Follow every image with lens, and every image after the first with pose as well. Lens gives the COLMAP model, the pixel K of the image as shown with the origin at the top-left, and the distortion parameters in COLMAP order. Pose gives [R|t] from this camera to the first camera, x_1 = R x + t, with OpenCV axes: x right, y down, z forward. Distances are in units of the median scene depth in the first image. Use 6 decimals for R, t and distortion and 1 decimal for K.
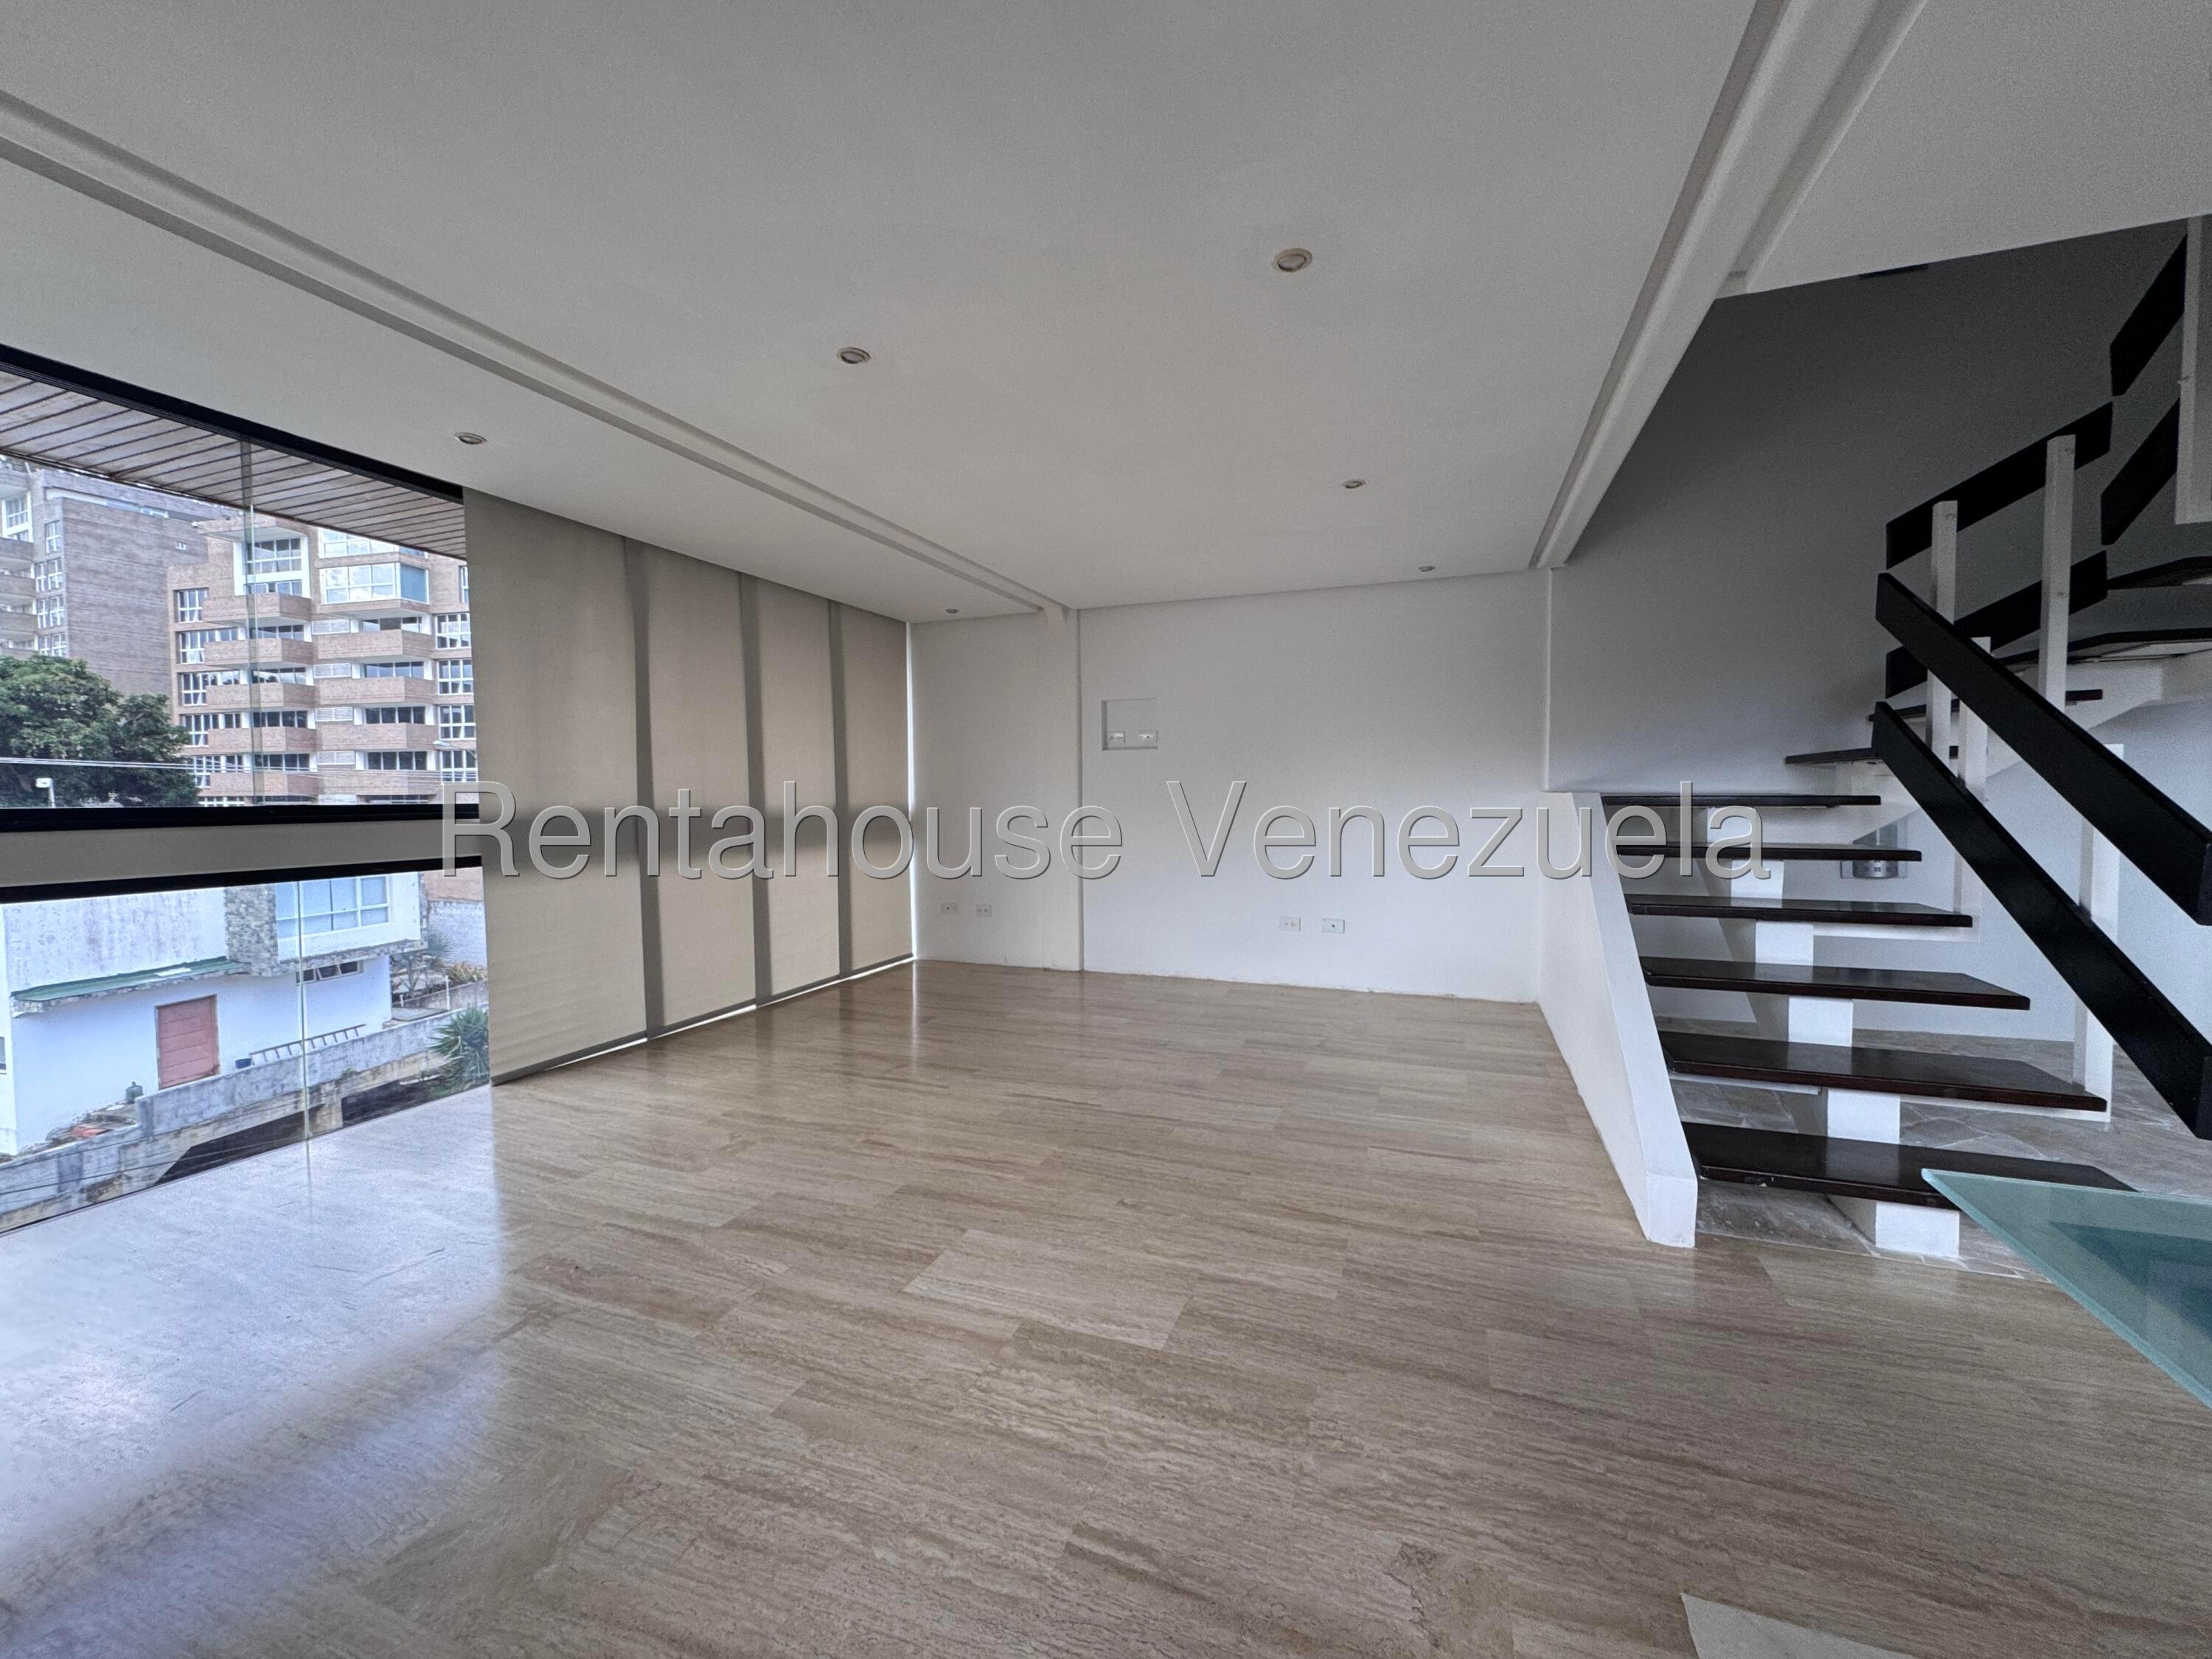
lens RADIAL K [[888.5, 0, 1107.5], [0, 888.5, 831.1], [0, 0, 1]] dist [-0.002229, 0.000049]
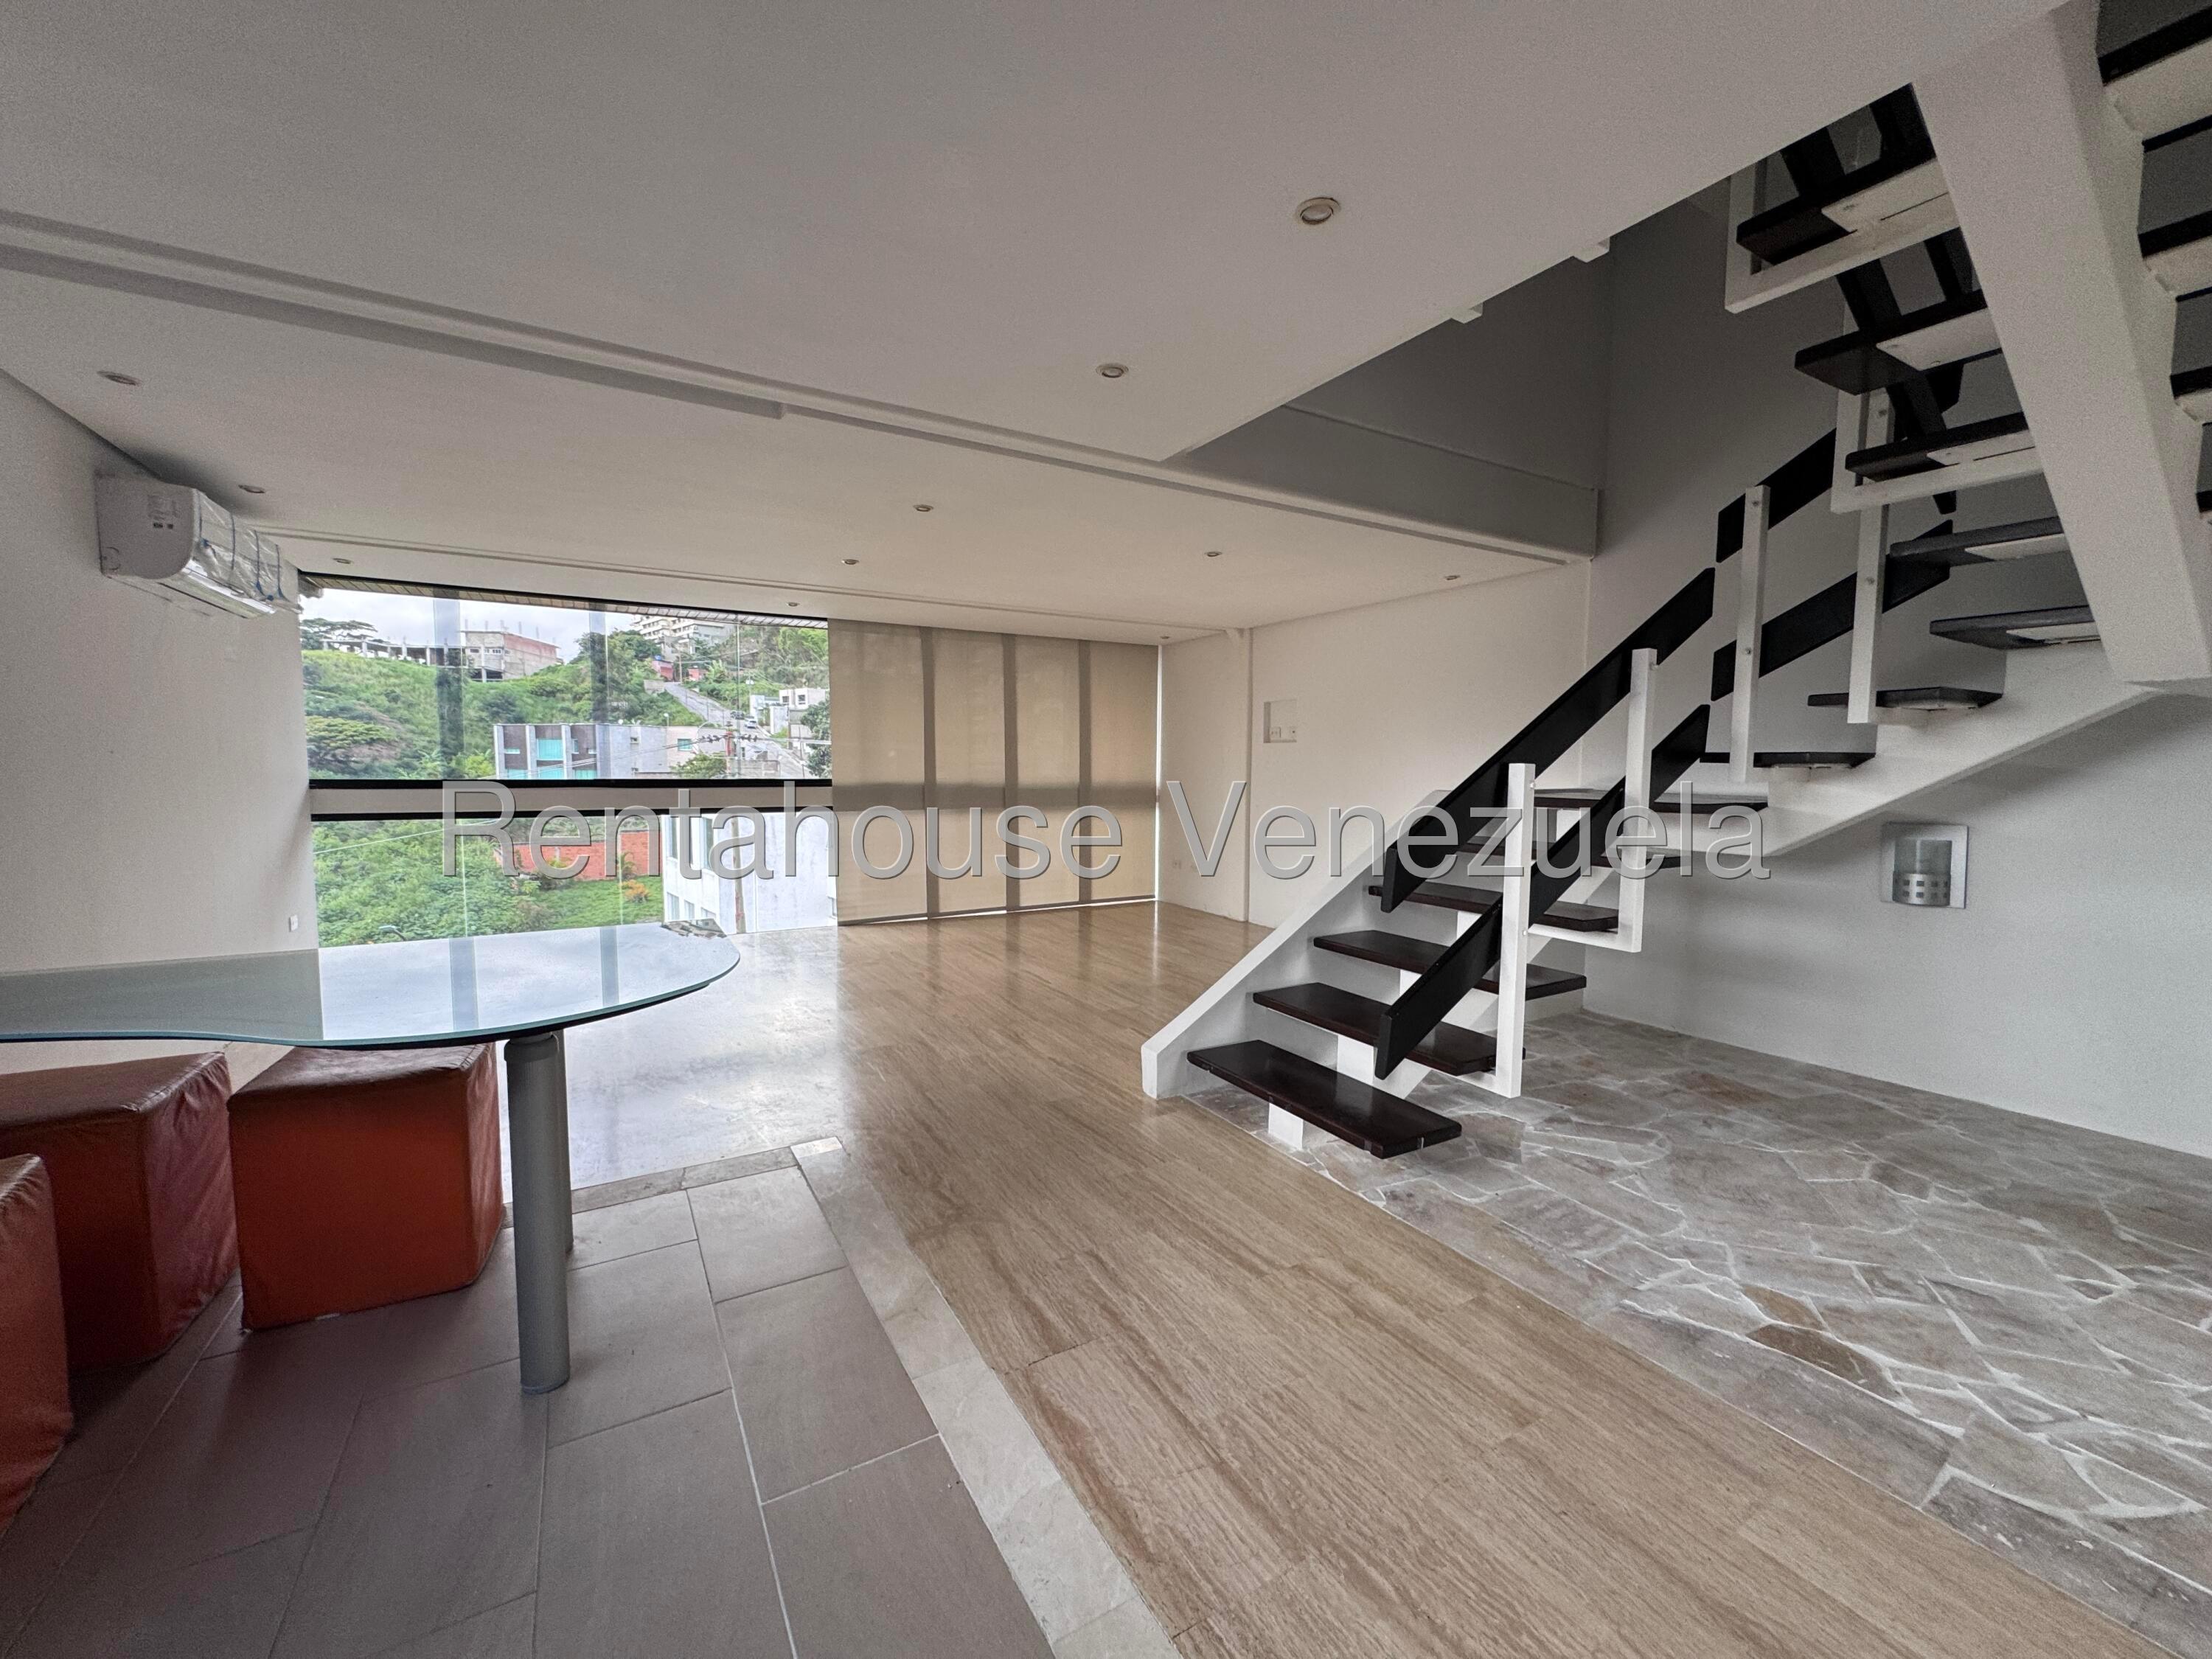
lens RADIAL K [[888.5, 0, 1108.4], [0, 888.5, 829.2], [0, 0, 1]] dist [-0.002229, 0.000049]
pose [[0.775891, 0.056198, -0.628359, 0.691441], [-0.036239, 0.998350, 0.044541, -0.022480], [0.629825, -0.011788, 0.776648, -0.096423]]
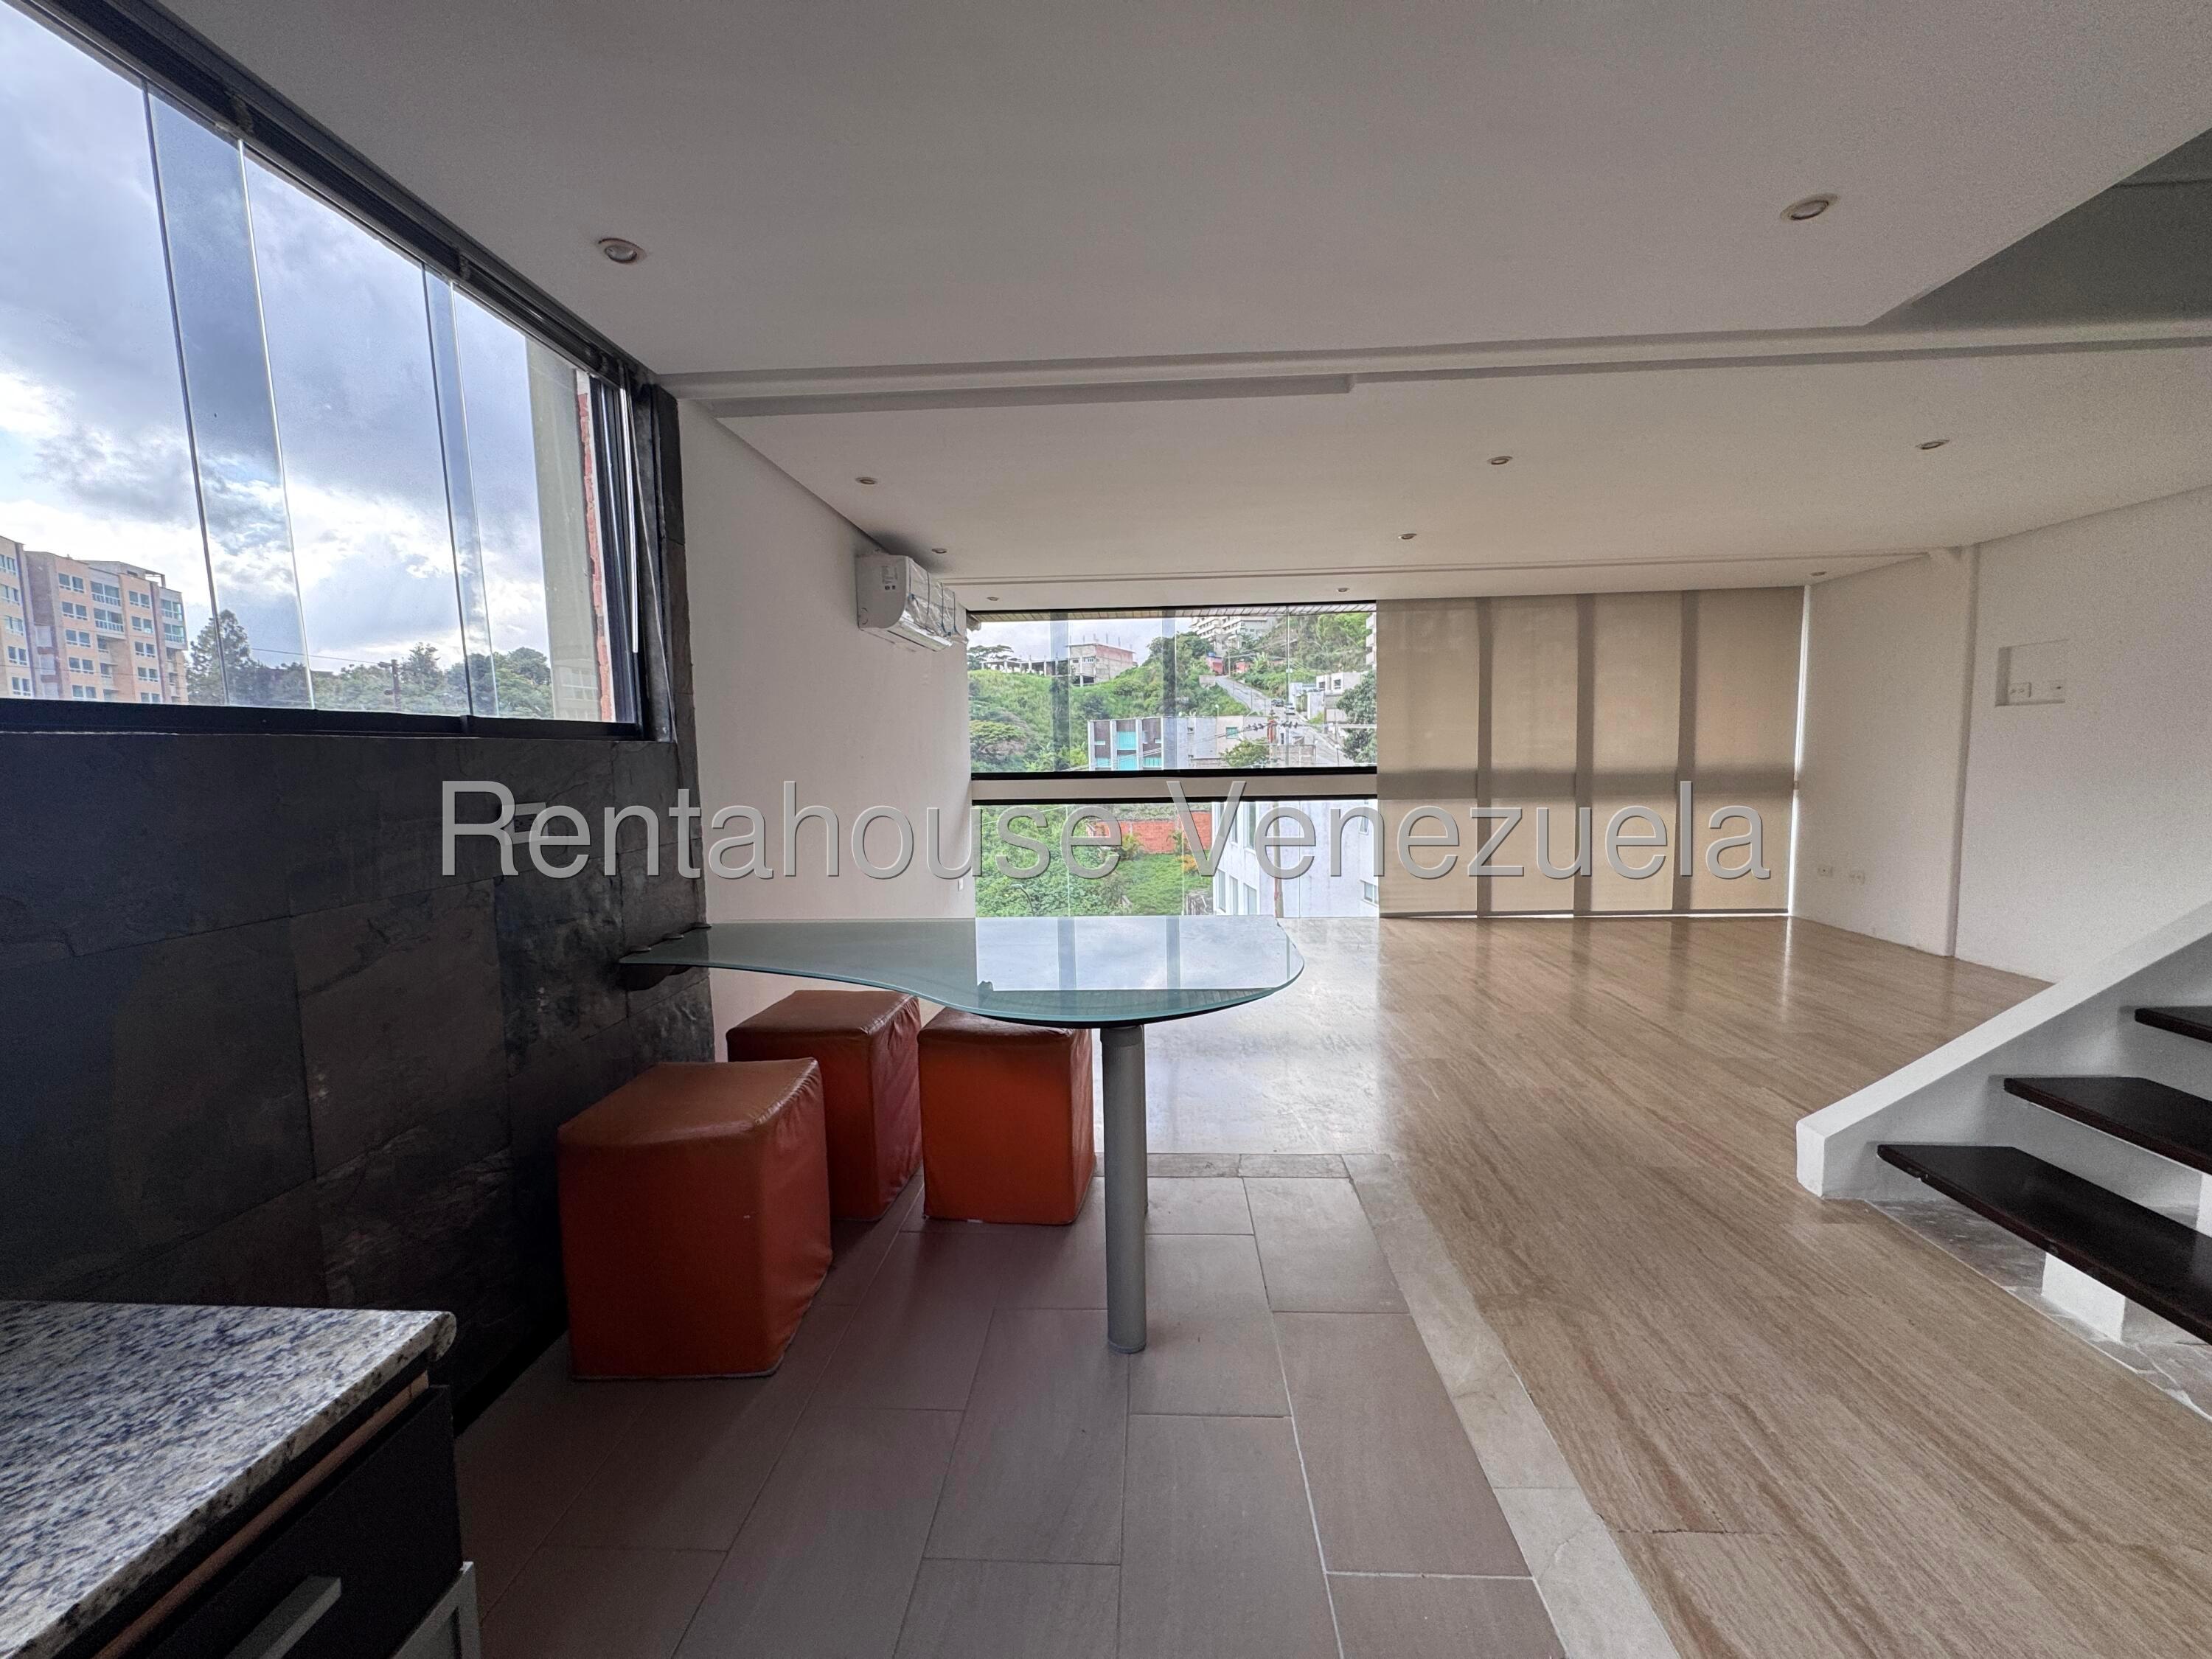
lens RADIAL K [[888.5, 0, 1100.7], [0, 888.5, 829.5], [0, 0, 1]] dist [-0.002229, 0.000049]
pose [[0.294814, 0.084081, -0.951848, 0.646100], [-0.020638, 0.996449, 0.081629, -0.028850], [0.955332, -0.004422, 0.295502, -0.087535]]
